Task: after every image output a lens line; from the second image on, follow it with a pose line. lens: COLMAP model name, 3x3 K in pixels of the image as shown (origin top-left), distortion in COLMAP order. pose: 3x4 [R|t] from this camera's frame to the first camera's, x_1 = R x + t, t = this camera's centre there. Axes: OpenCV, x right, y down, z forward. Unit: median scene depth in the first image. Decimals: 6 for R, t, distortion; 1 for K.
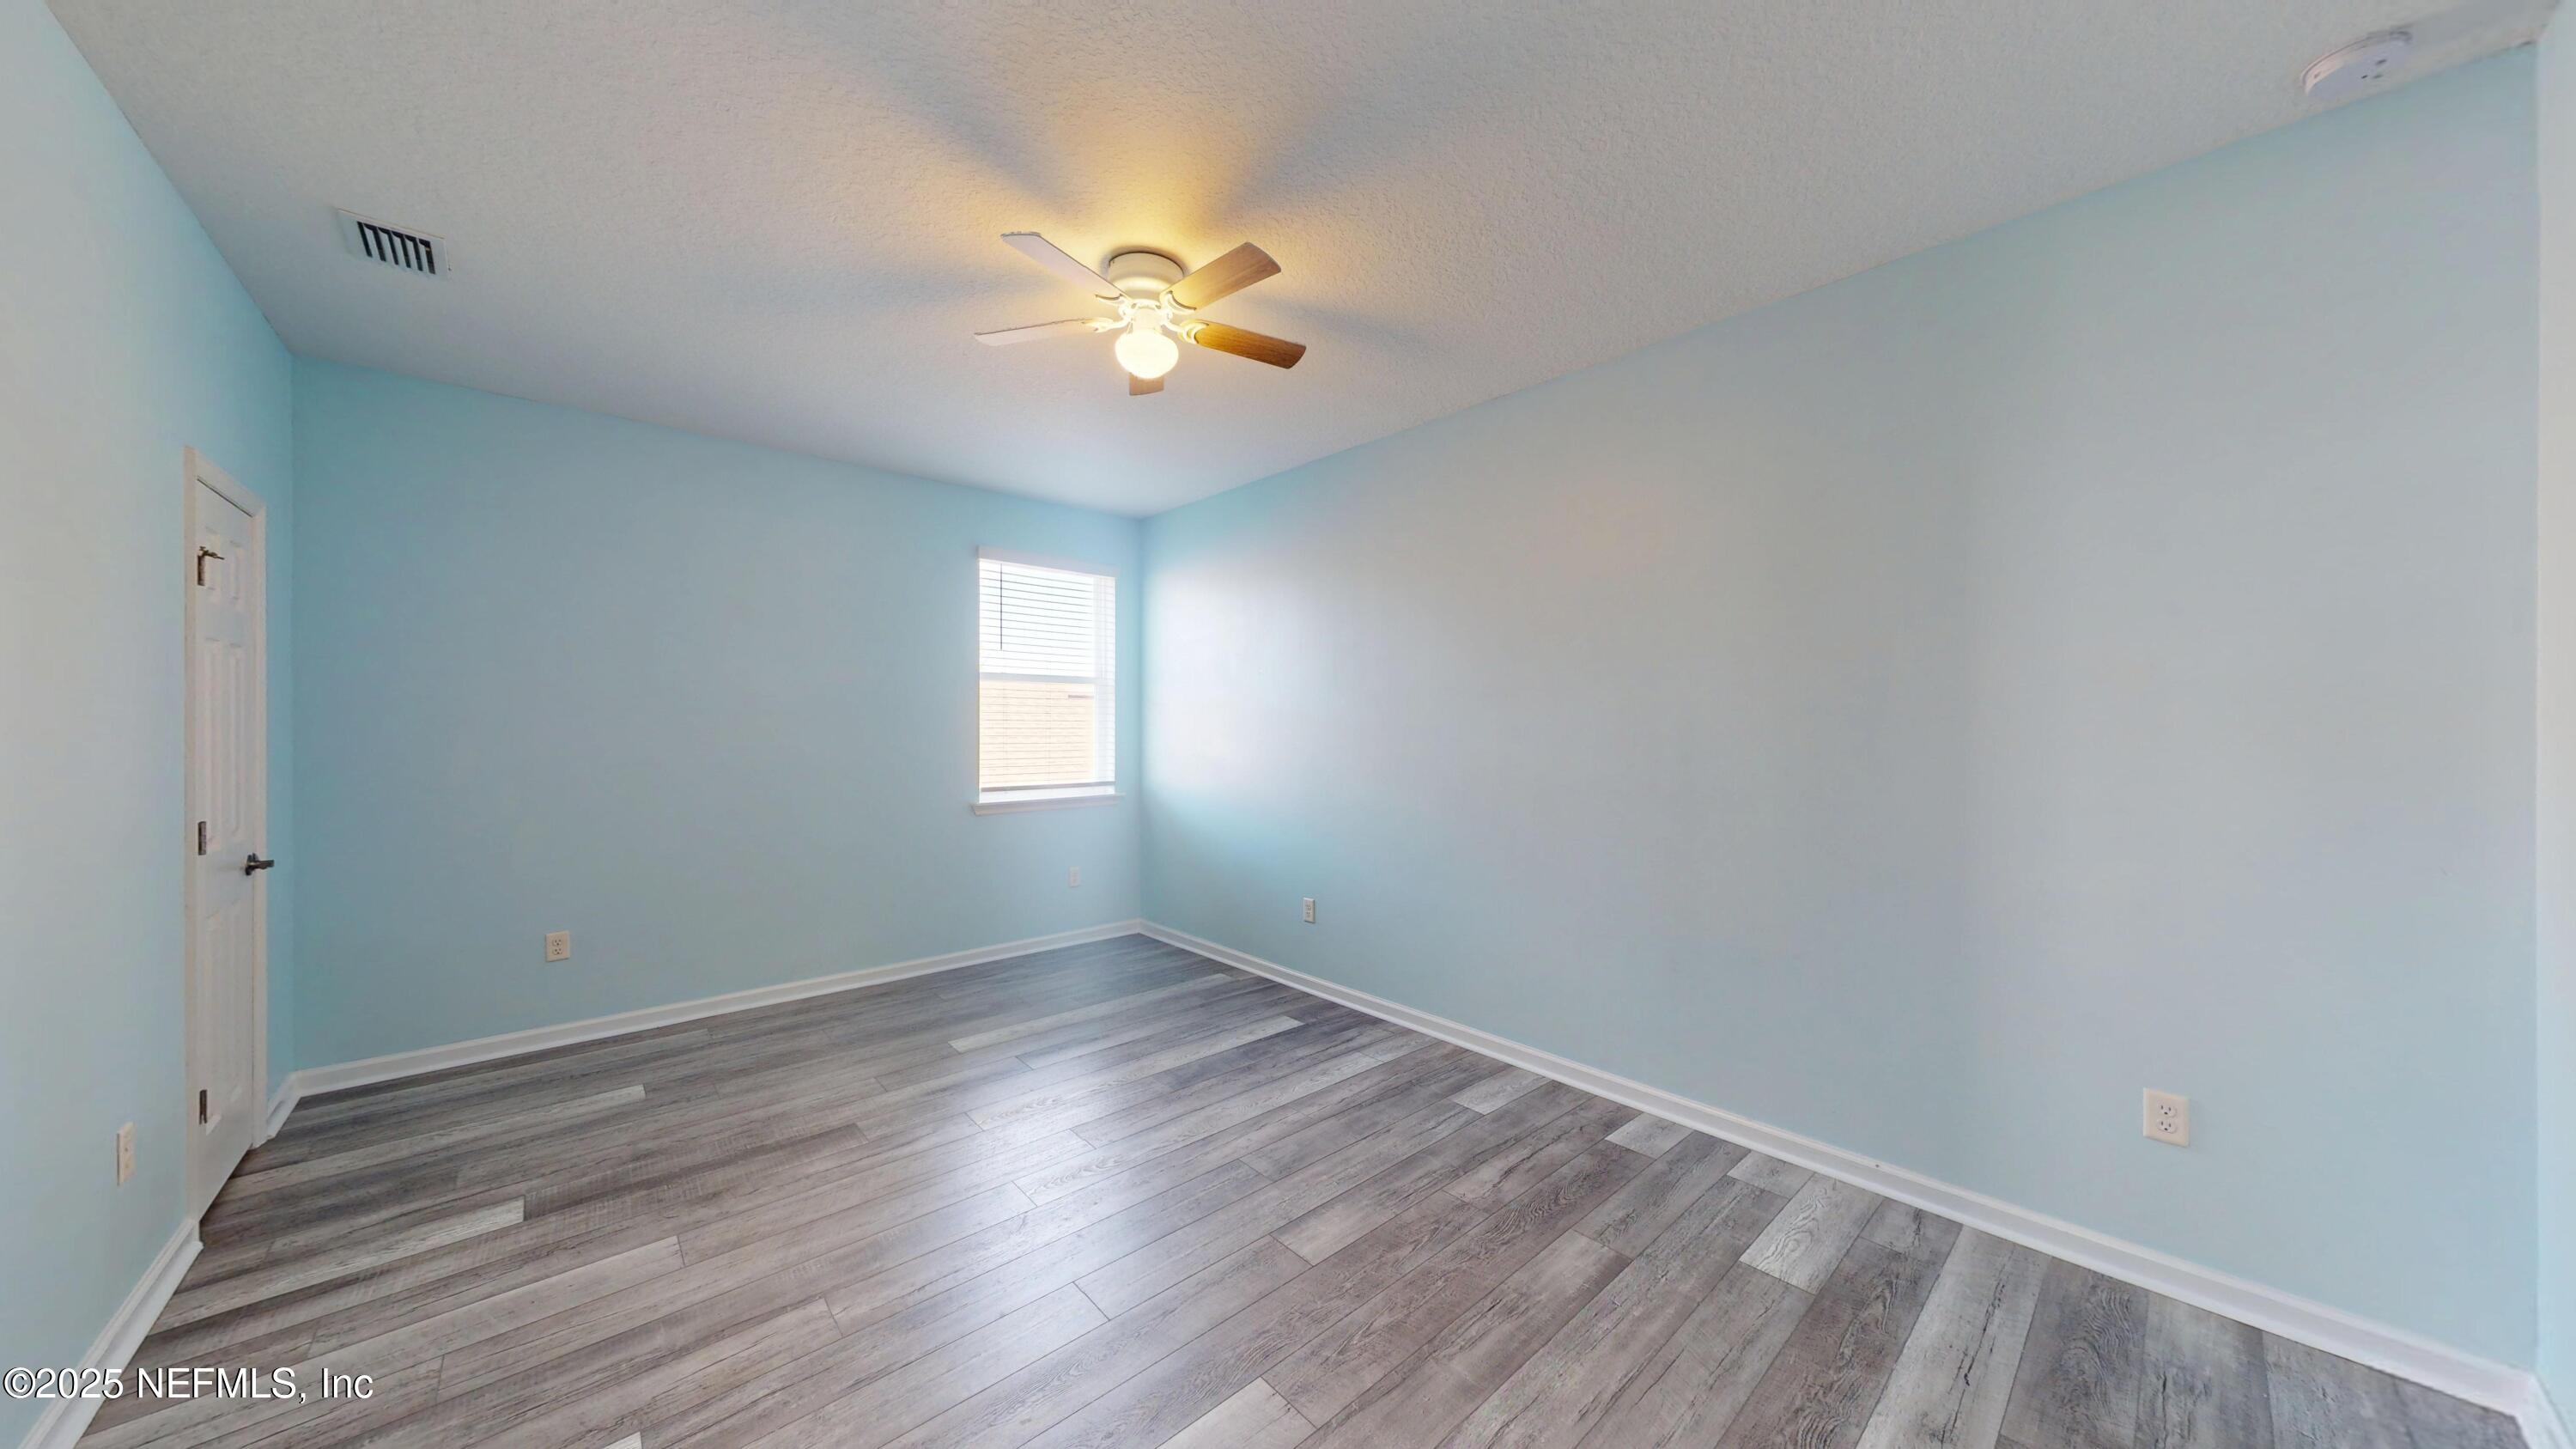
lens RADIAL K [[813.5, 0, 1286.5], [0, 813.5, 727.3], [0, 0, 1]] dist [-0.000168, -0.000045]
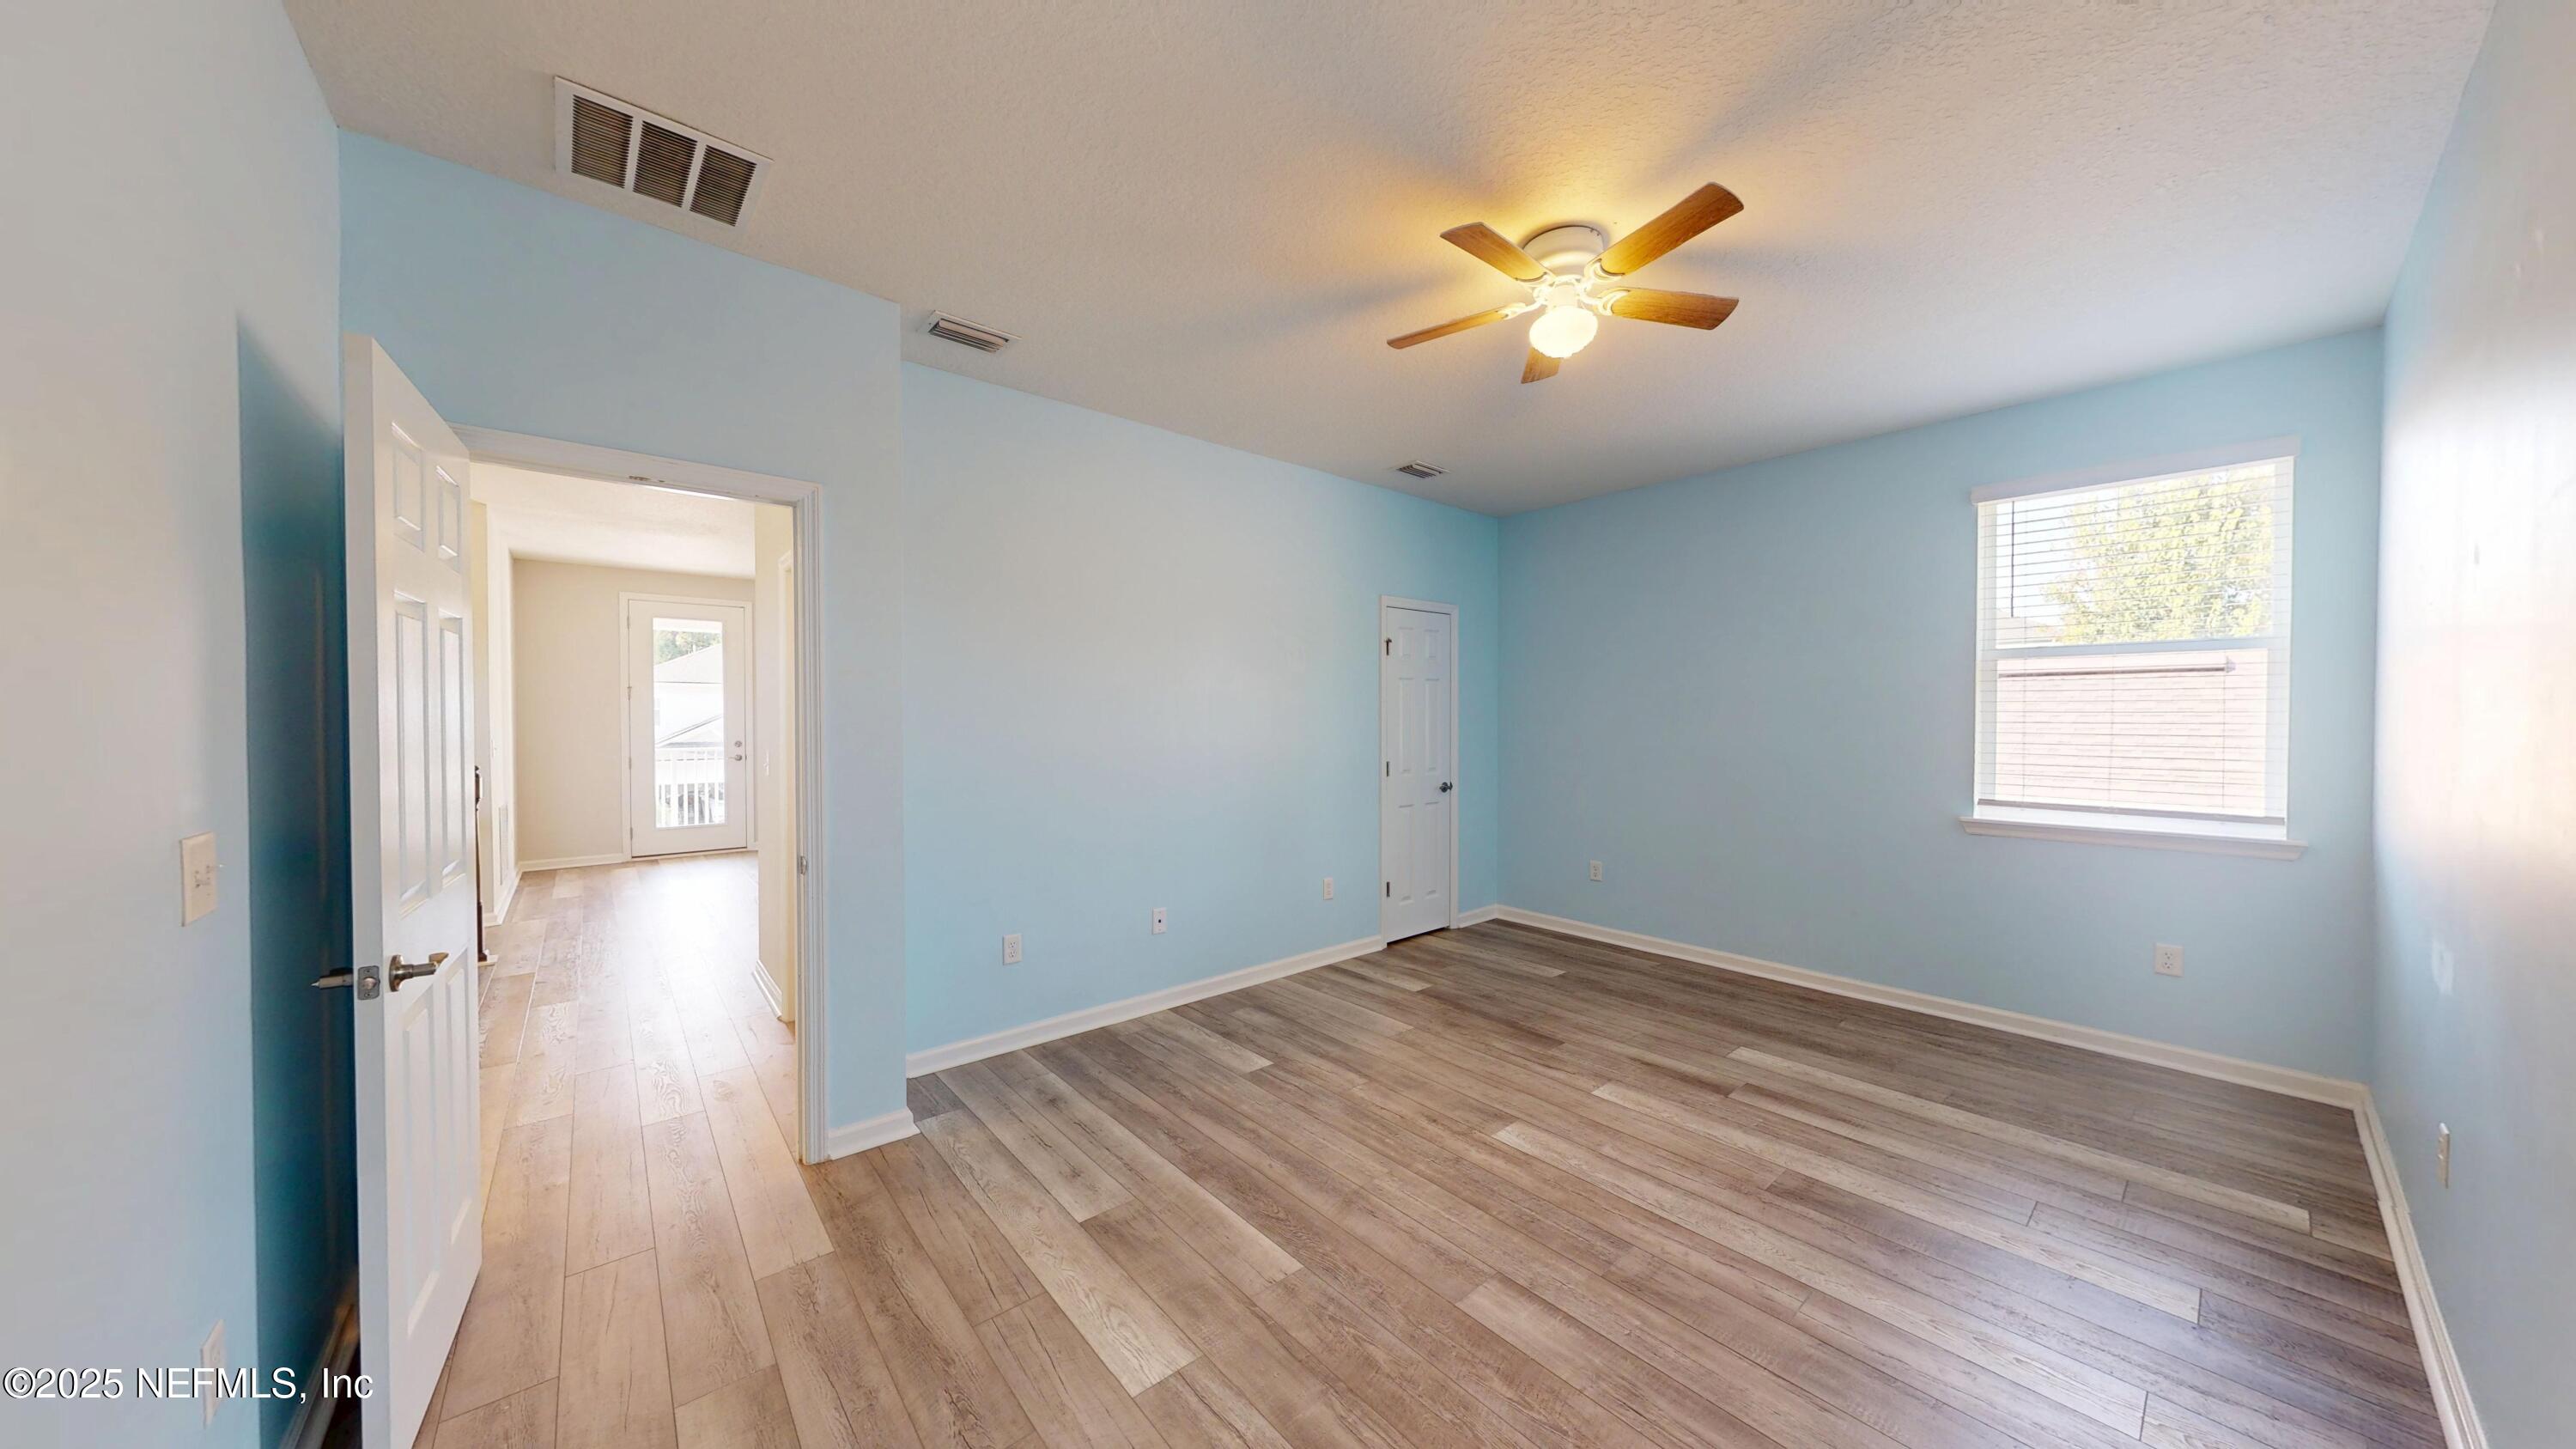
lens RADIAL K [[805.8, 0, 1286.5], [0, 805.8, 731.1], [0, 0, 1]] dist [-0.000373, -0.000042]
pose [[-0.023638, 0.016055, -0.999592, 0.709042], [-0.002262, 0.999868, 0.016113, -0.003025], [0.999718, 0.002642, -0.023598, 0.623709]]
